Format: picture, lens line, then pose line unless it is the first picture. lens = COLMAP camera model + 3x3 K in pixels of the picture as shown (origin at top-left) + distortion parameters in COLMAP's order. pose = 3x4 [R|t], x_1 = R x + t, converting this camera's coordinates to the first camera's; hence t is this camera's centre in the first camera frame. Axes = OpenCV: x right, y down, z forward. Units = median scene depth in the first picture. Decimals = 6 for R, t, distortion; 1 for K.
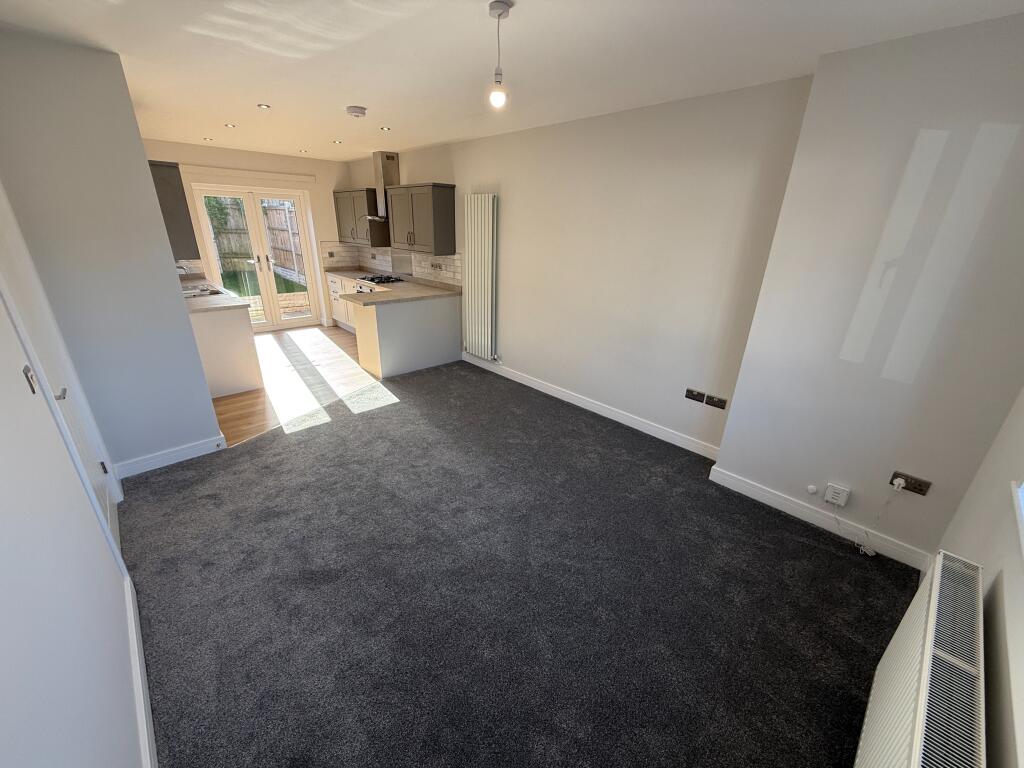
lens RADIAL K [[407.5, 0, 510.5], [0, 407.5, 384.5], [0, 0, 1]] dist [0.002634, -0.000223]
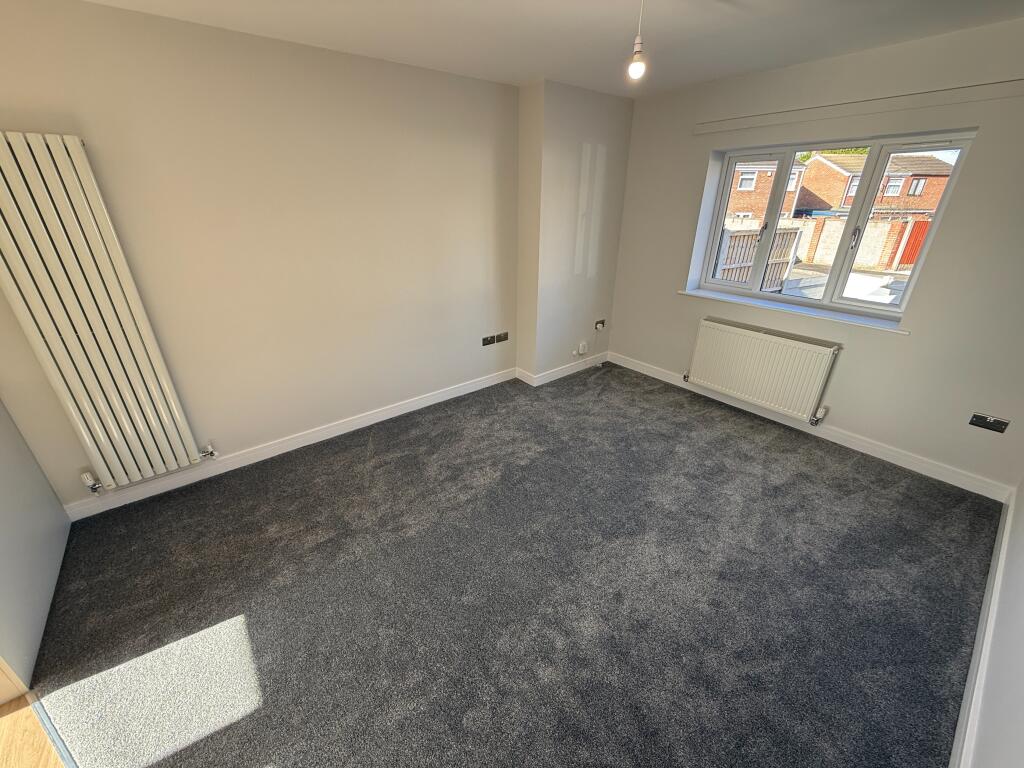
lens RADIAL K [[407.5, 0, 510.5], [0, 407.5, 384.5], [0, 0, 1]] dist [0.002634, -0.000223]
pose [[0.084674, -0.438487, 0.894740, -0.412980], [0.370978, 0.847280, 0.380120, -0.181121], [-0.924773, 0.299742, 0.234412, 0.422040]]
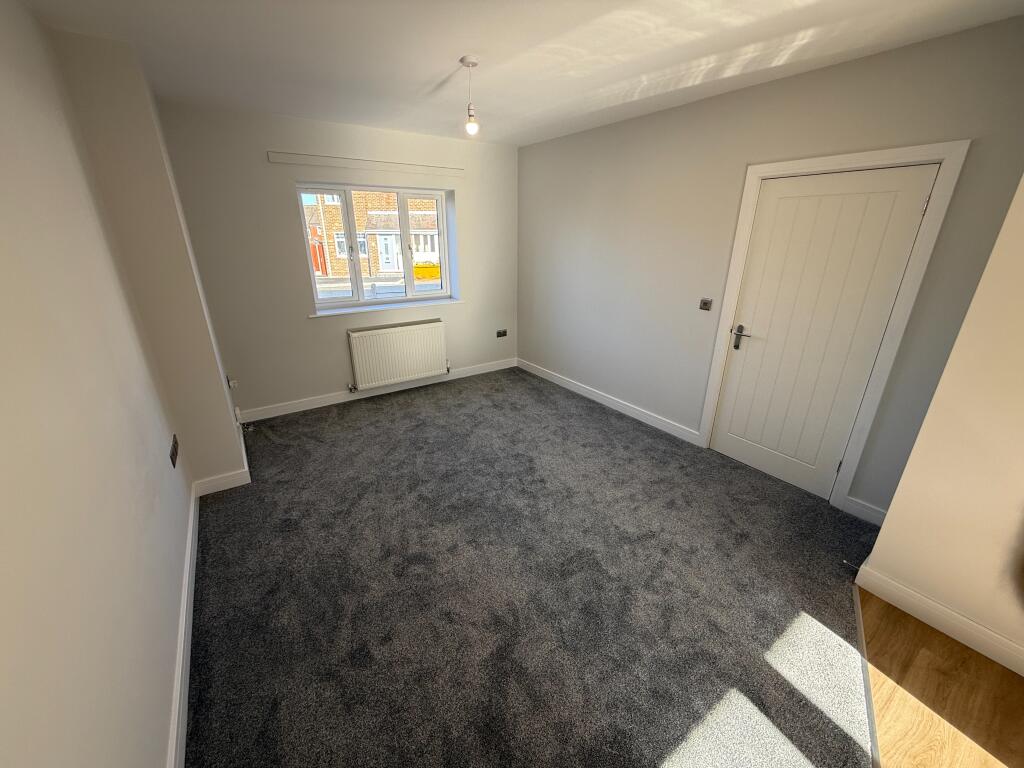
lens RADIAL K [[407.5, 0, 510.5], [0, 407.5, 384.5], [0, 0, 1]] dist [0.002634, -0.000223]
pose [[-0.986295, -0.084519, 0.141697, -0.131223], [0.033653, 0.737715, 0.674273, -0.320333], [-0.161521, 0.669801, -0.724761, 0.812241]]
